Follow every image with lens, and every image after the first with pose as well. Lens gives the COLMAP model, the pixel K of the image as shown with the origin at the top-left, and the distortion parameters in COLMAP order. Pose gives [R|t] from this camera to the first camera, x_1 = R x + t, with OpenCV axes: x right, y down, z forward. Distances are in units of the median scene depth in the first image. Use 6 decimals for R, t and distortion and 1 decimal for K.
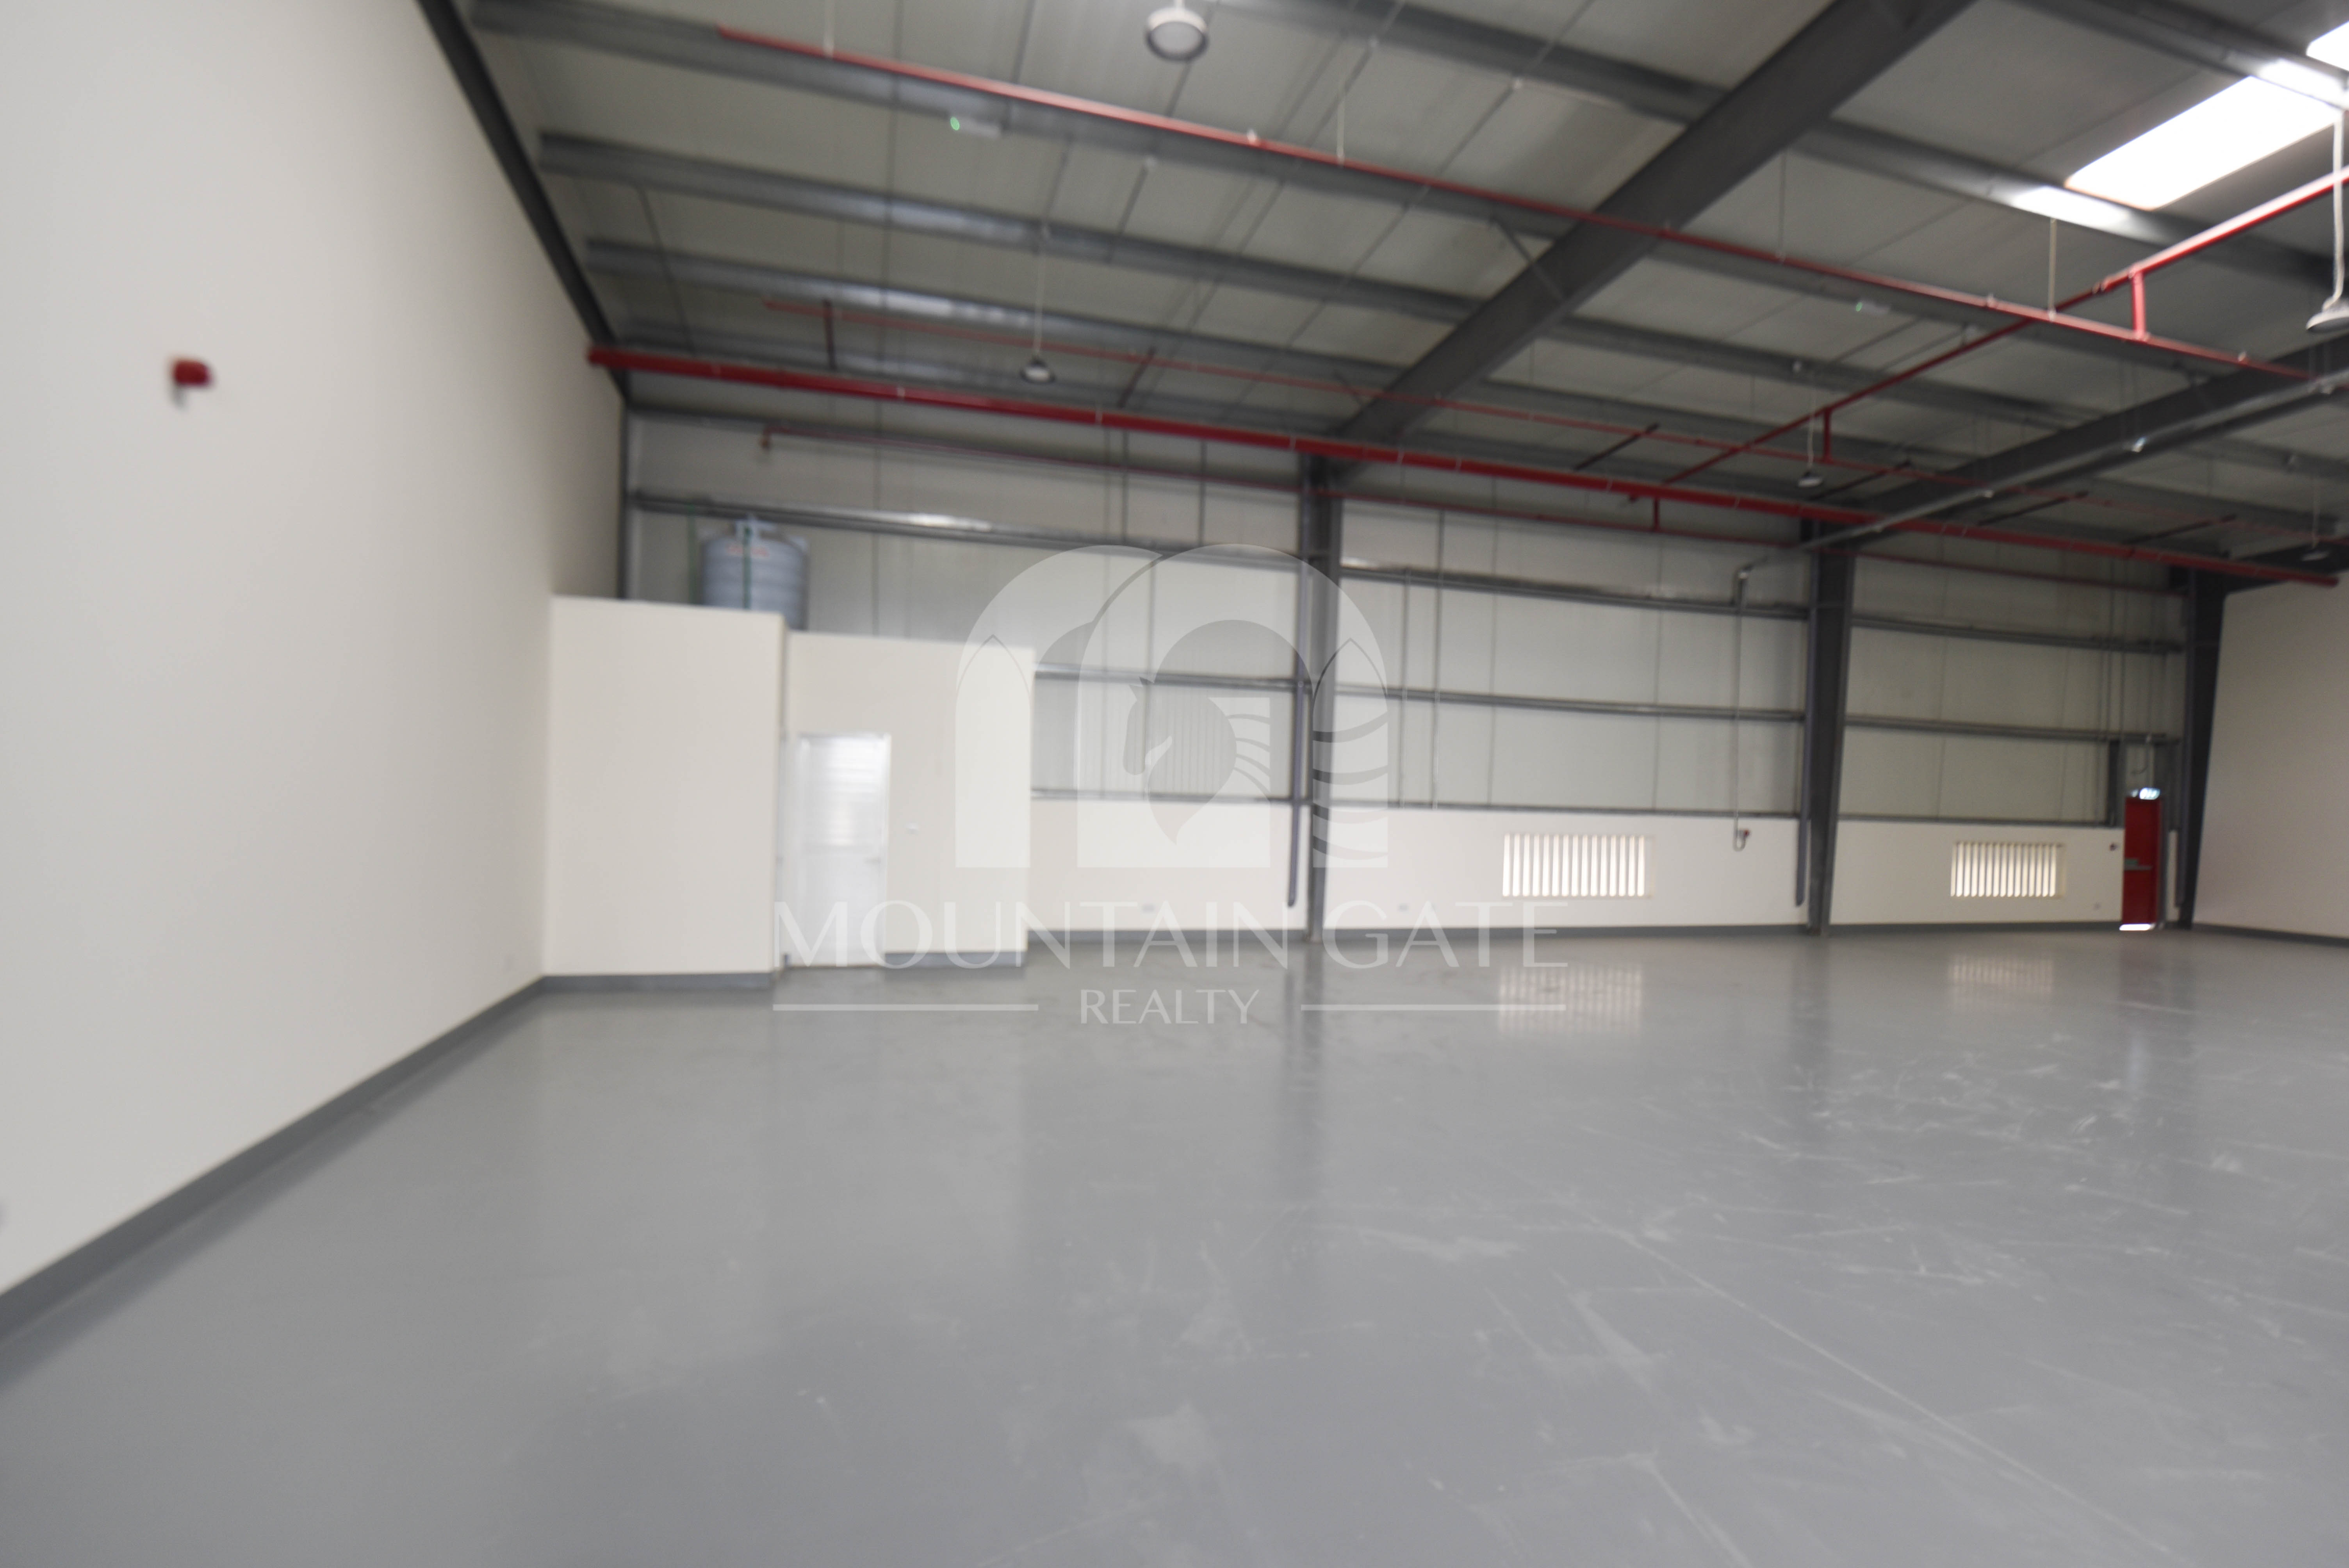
lens RADIAL K [[1094.4, 0, 1192.5], [0, 1094.4, 808.4], [0, 0, 1]] dist [-0.010676, -0.000370]
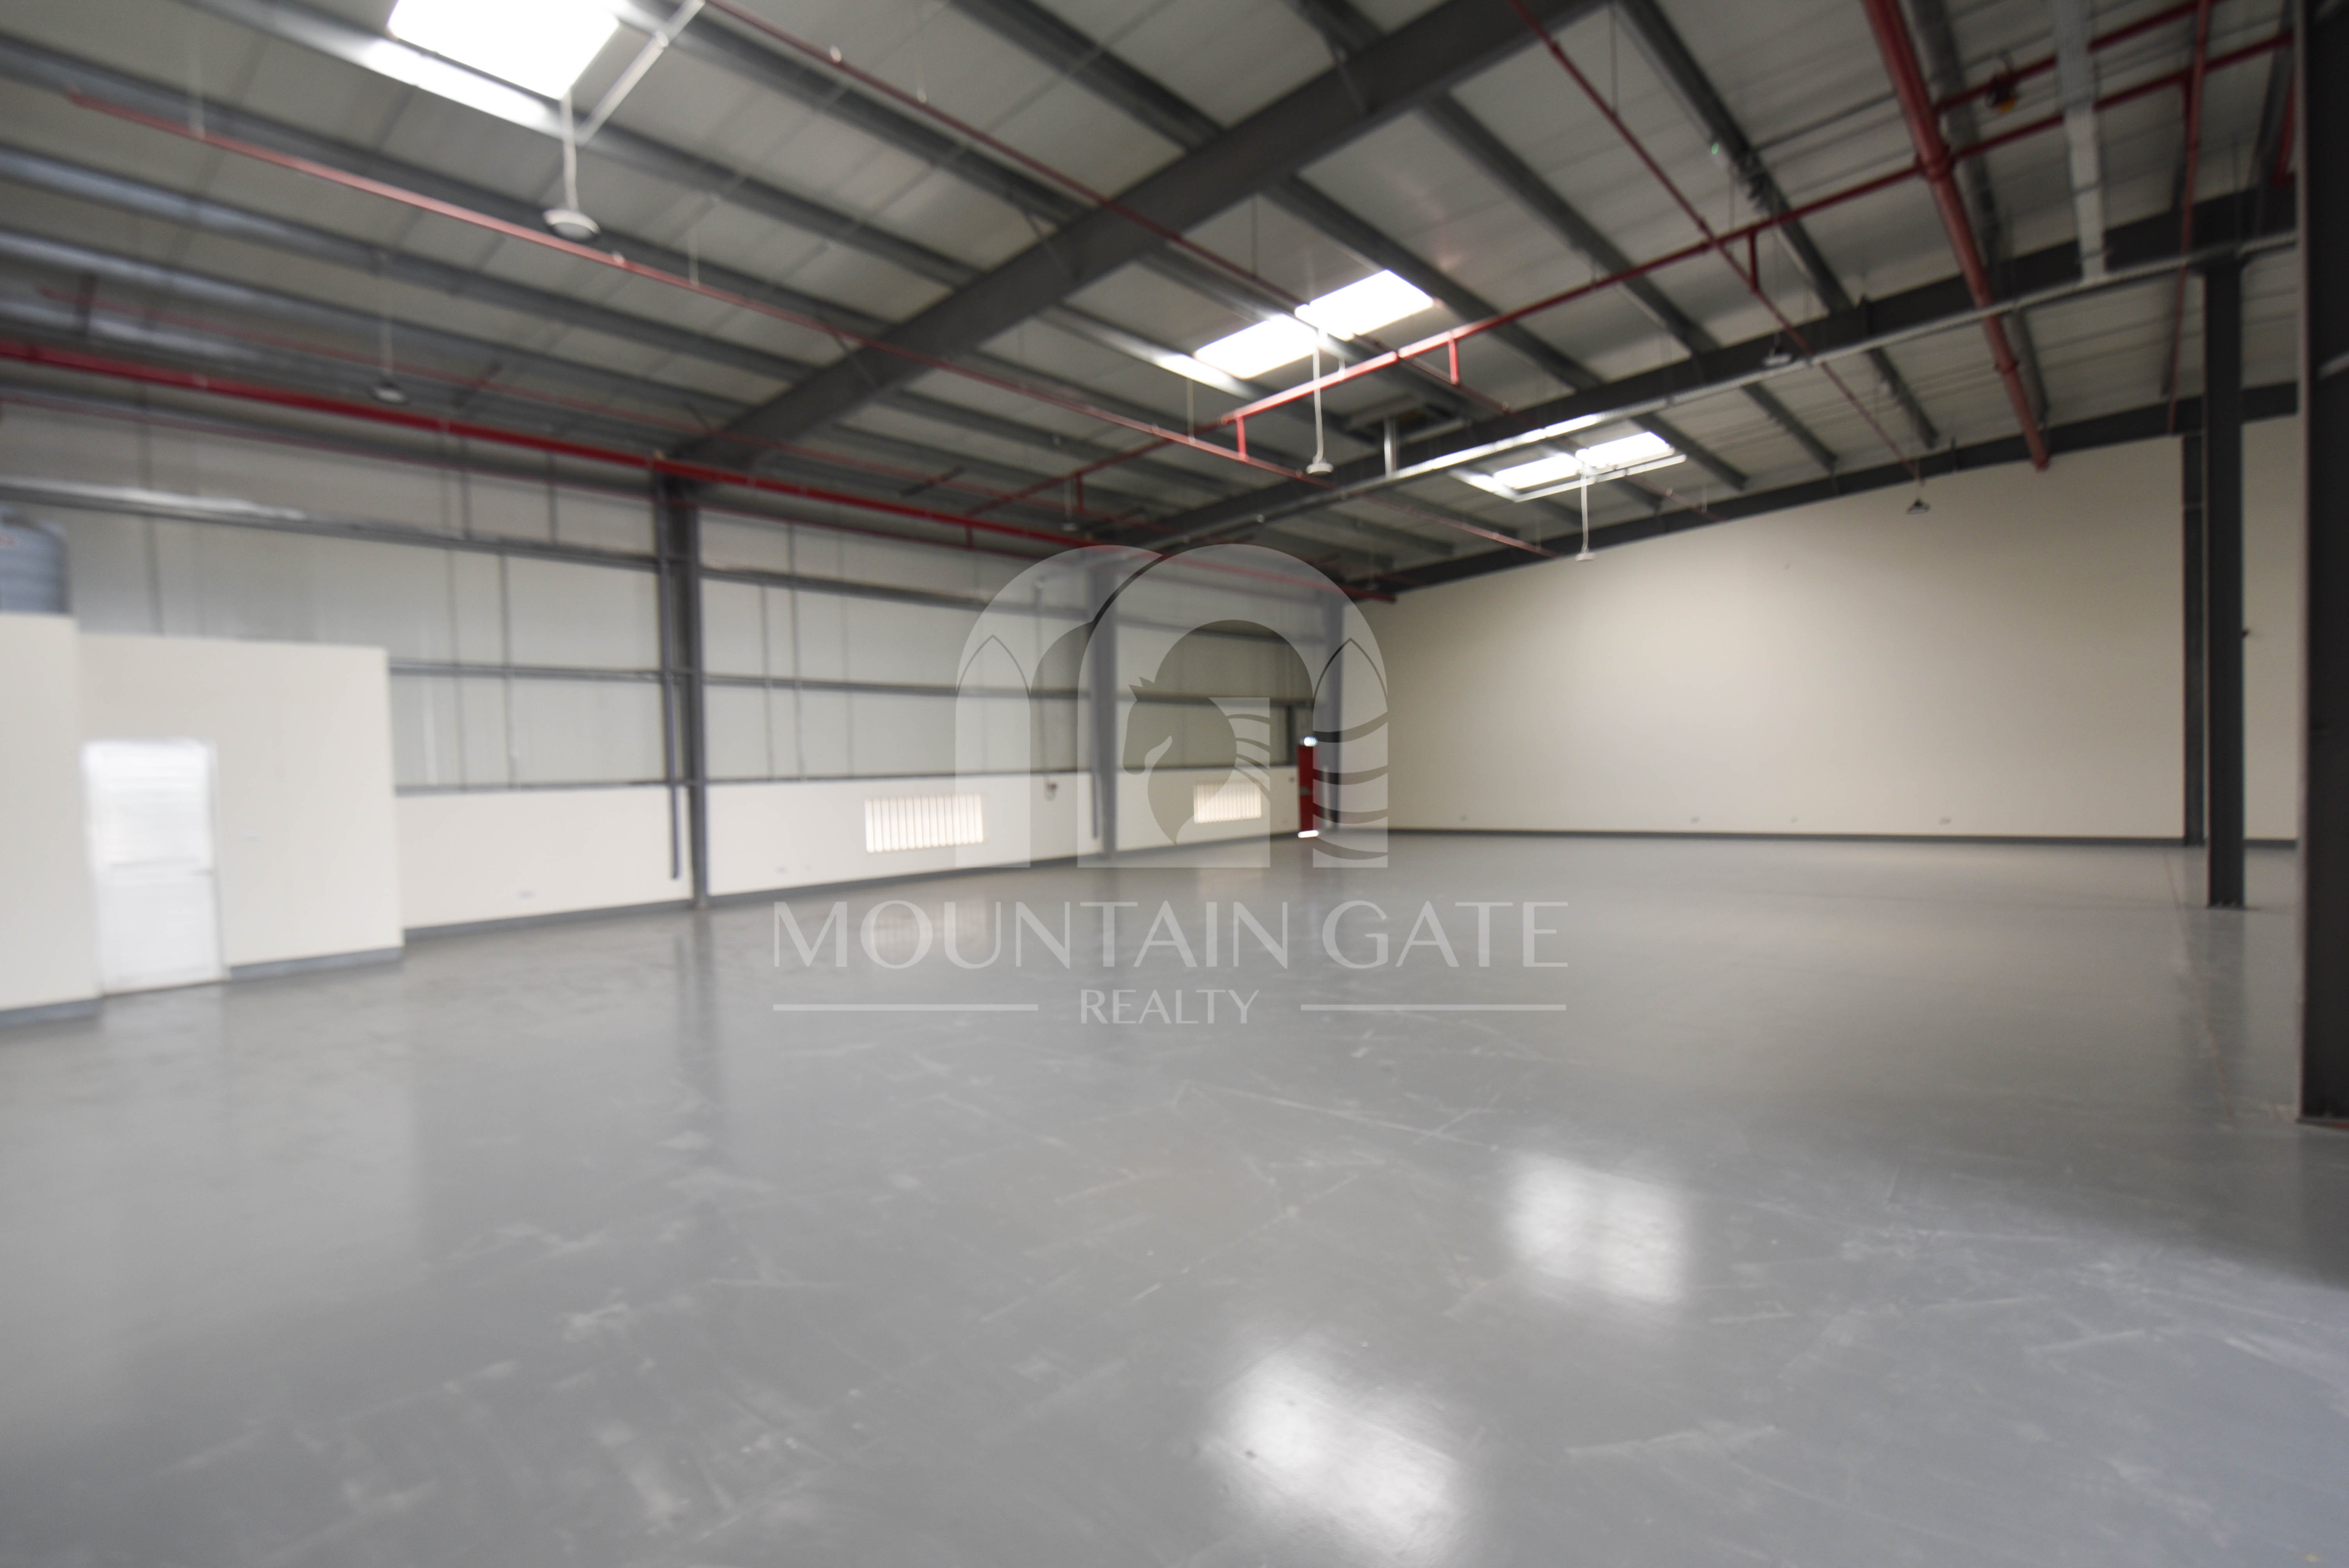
lens RADIAL K [[1094.4, 0, 1192.5], [0, 1094.4, 808.4], [0, 0, 1]] dist [-0.010676, -0.000370]
pose [[0.844796, -0.074081, 0.529936, -0.044737], [0.059135, 0.997229, 0.045135, 0.000489], [-0.531811, -0.006792, 0.846836, -0.193325]]
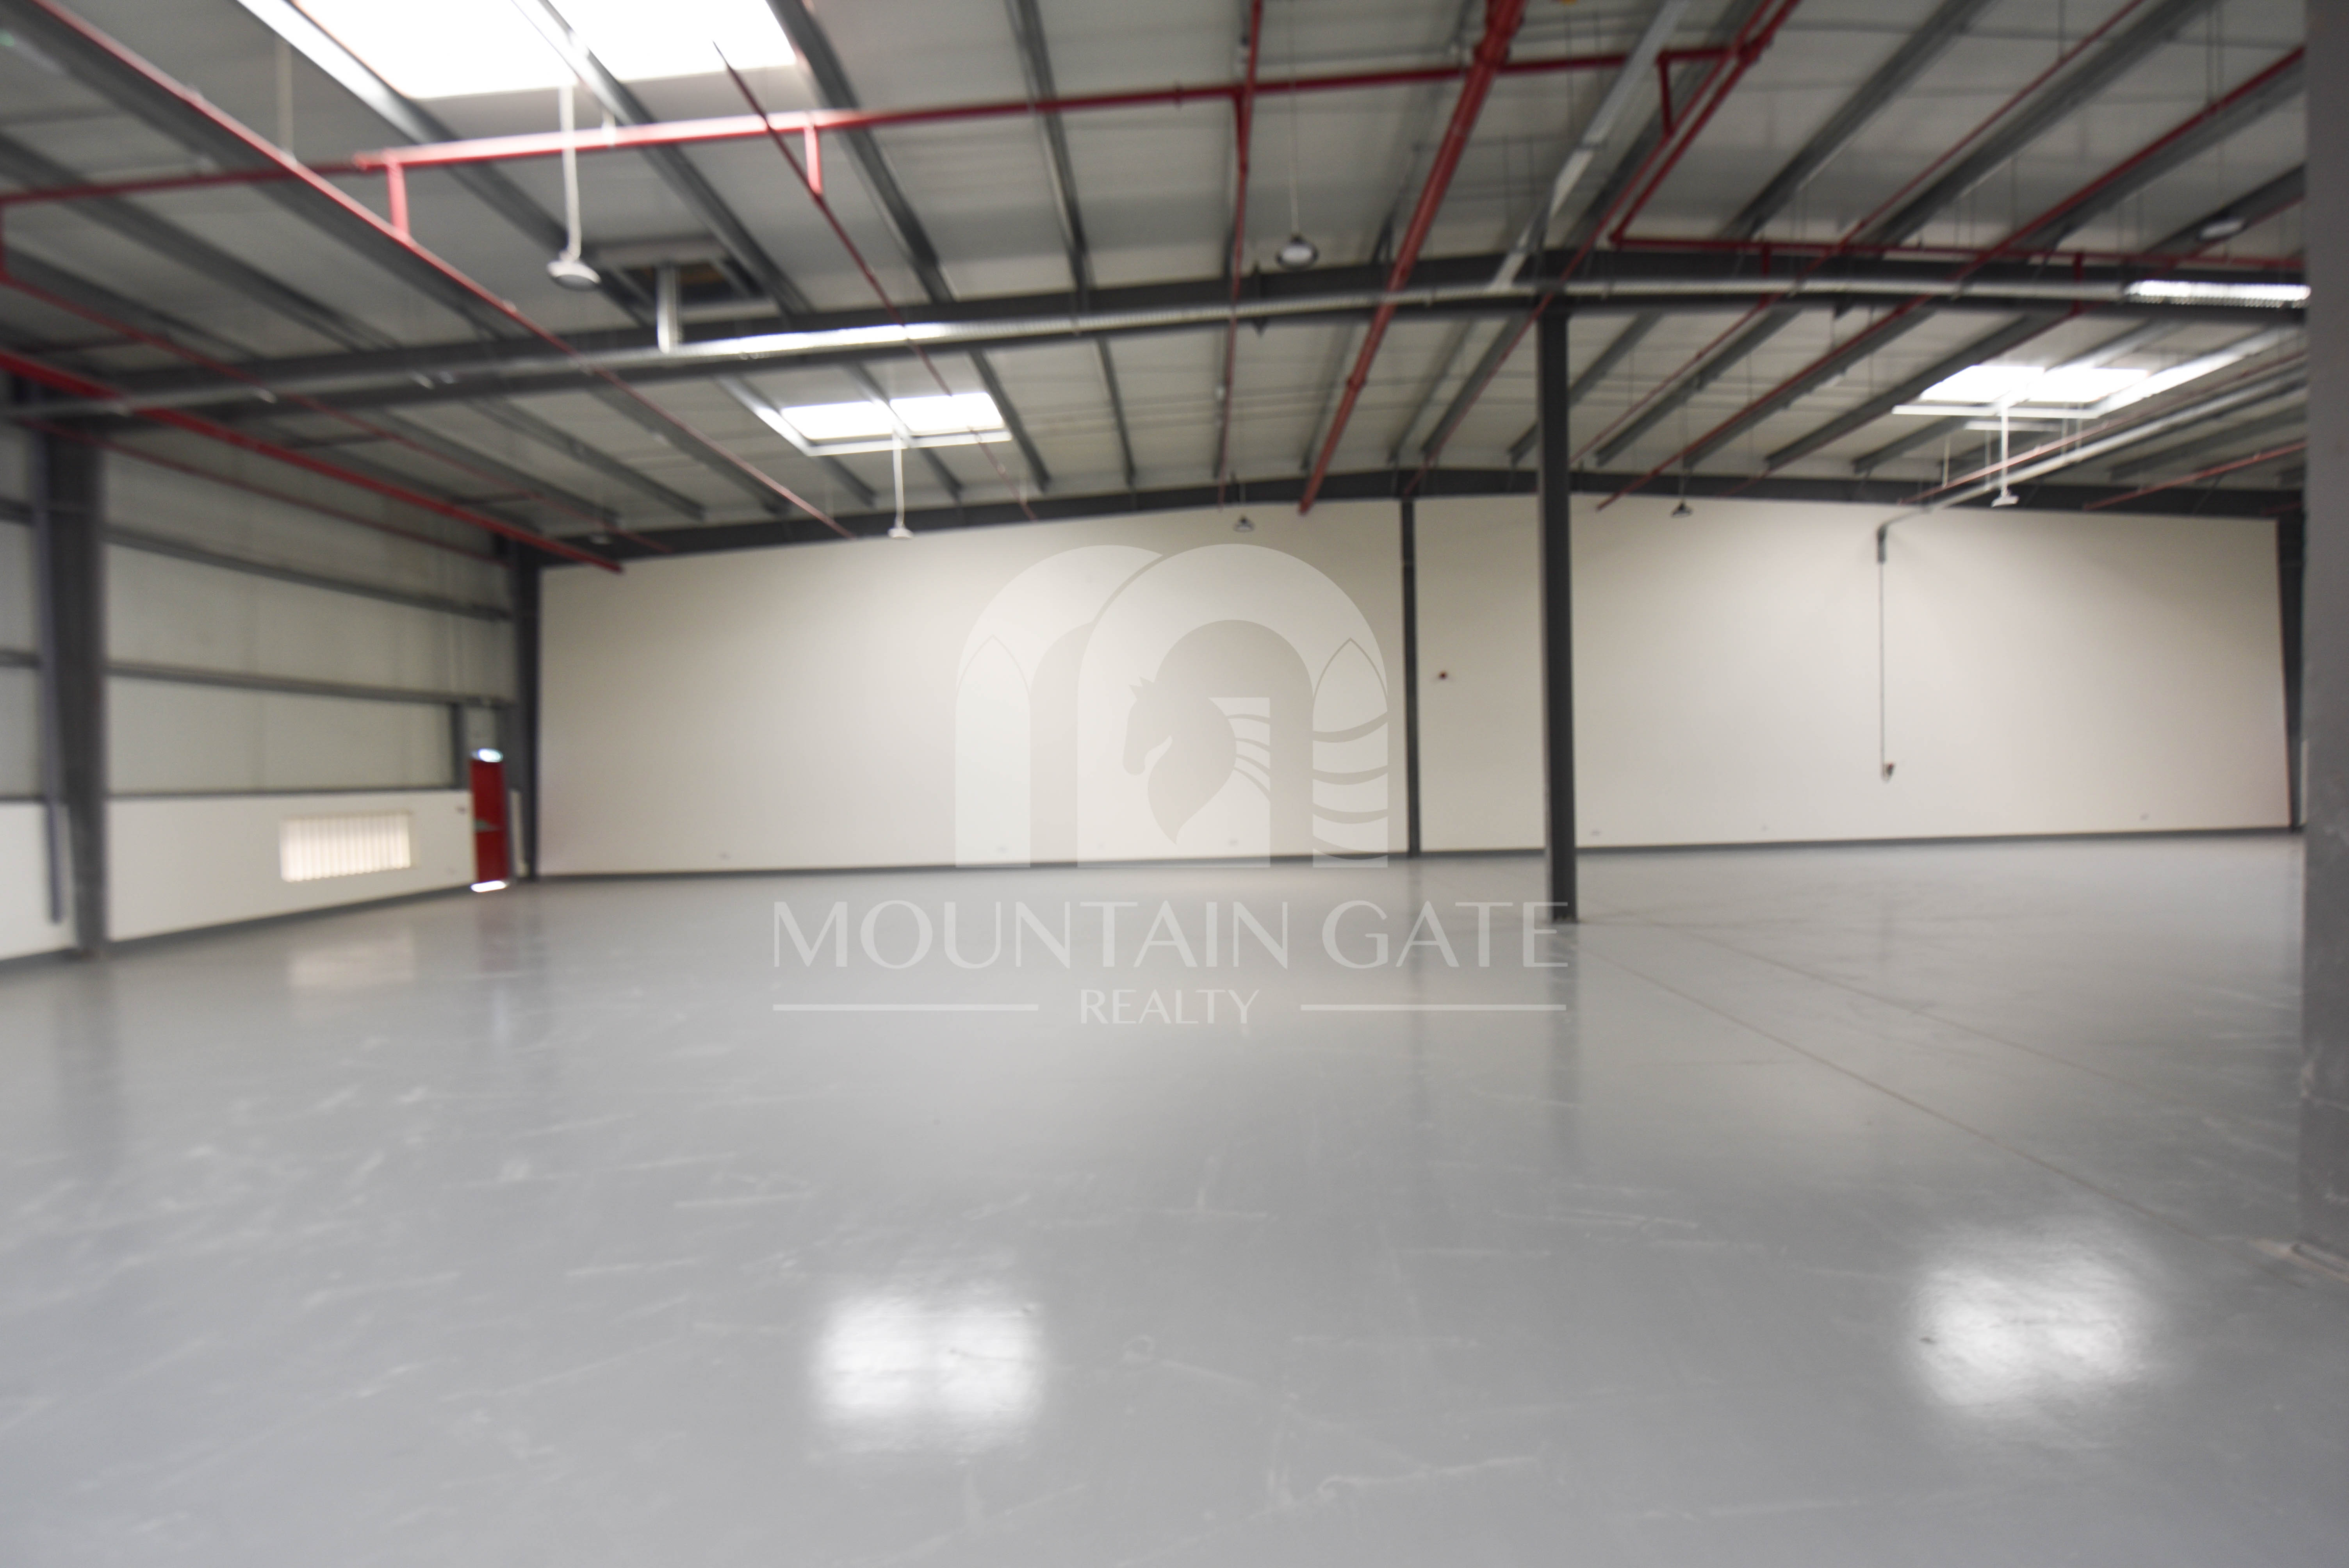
lens RADIAL K [[1094.4, 0, 1192.5], [0, 1094.4, 808.4], [0, 0, 1]] dist [-0.010676, -0.000370]
pose [[0.292452, -0.070193, 0.953701, 0.107734], [0.041694, 0.997290, 0.060616, 0.001995], [-0.955371, 0.022037, 0.294586, 0.076541]]
